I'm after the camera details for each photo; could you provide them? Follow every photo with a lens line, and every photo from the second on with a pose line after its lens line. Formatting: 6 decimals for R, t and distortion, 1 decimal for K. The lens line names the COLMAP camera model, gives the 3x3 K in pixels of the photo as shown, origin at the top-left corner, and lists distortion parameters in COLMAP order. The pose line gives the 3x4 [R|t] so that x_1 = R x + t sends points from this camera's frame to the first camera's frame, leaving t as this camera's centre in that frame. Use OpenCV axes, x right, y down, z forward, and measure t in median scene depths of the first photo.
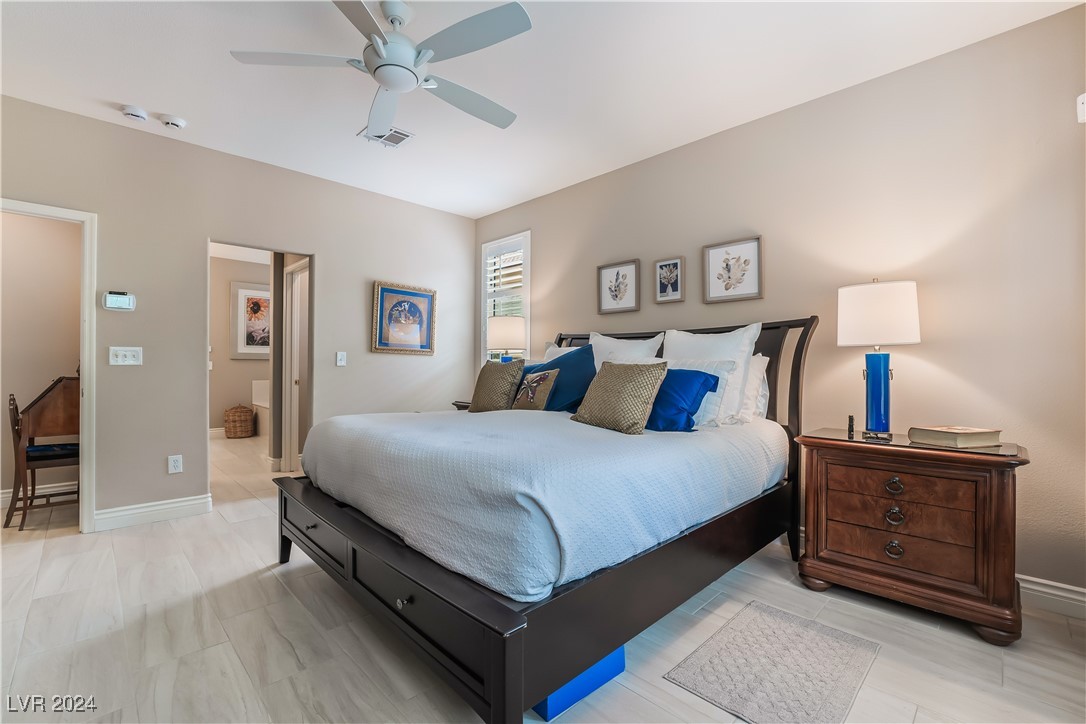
lens RADIAL K [[454.8, 0, 515.2], [0, 454.8, 355.9], [0, 0, 1]] dist [-0.018905, 0.001172]
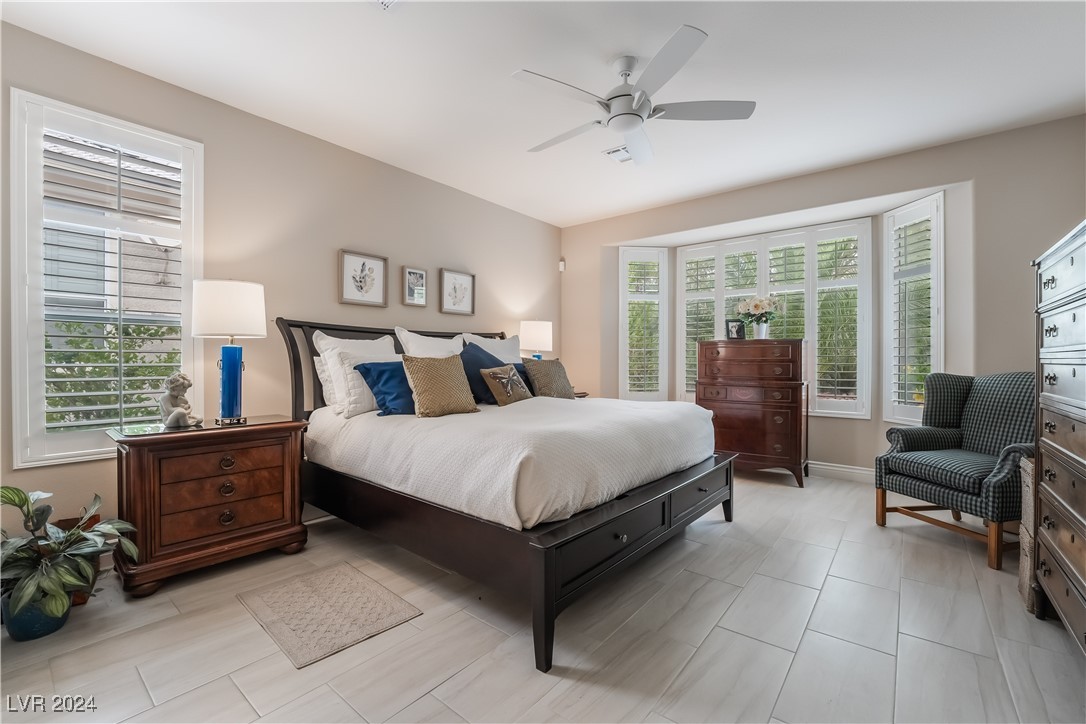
lens RADIAL K [[454.8, 0, 543.3], [0, 454.8, 366.3], [0, 0, 1]] dist [-0.018905, 0.001172]
pose [[-0.135068, -0.023069, 0.990568, -0.787940], [-0.024755, 0.999495, 0.019901, 0.005756], [-0.990527, -0.021834, -0.135571, 0.752356]]
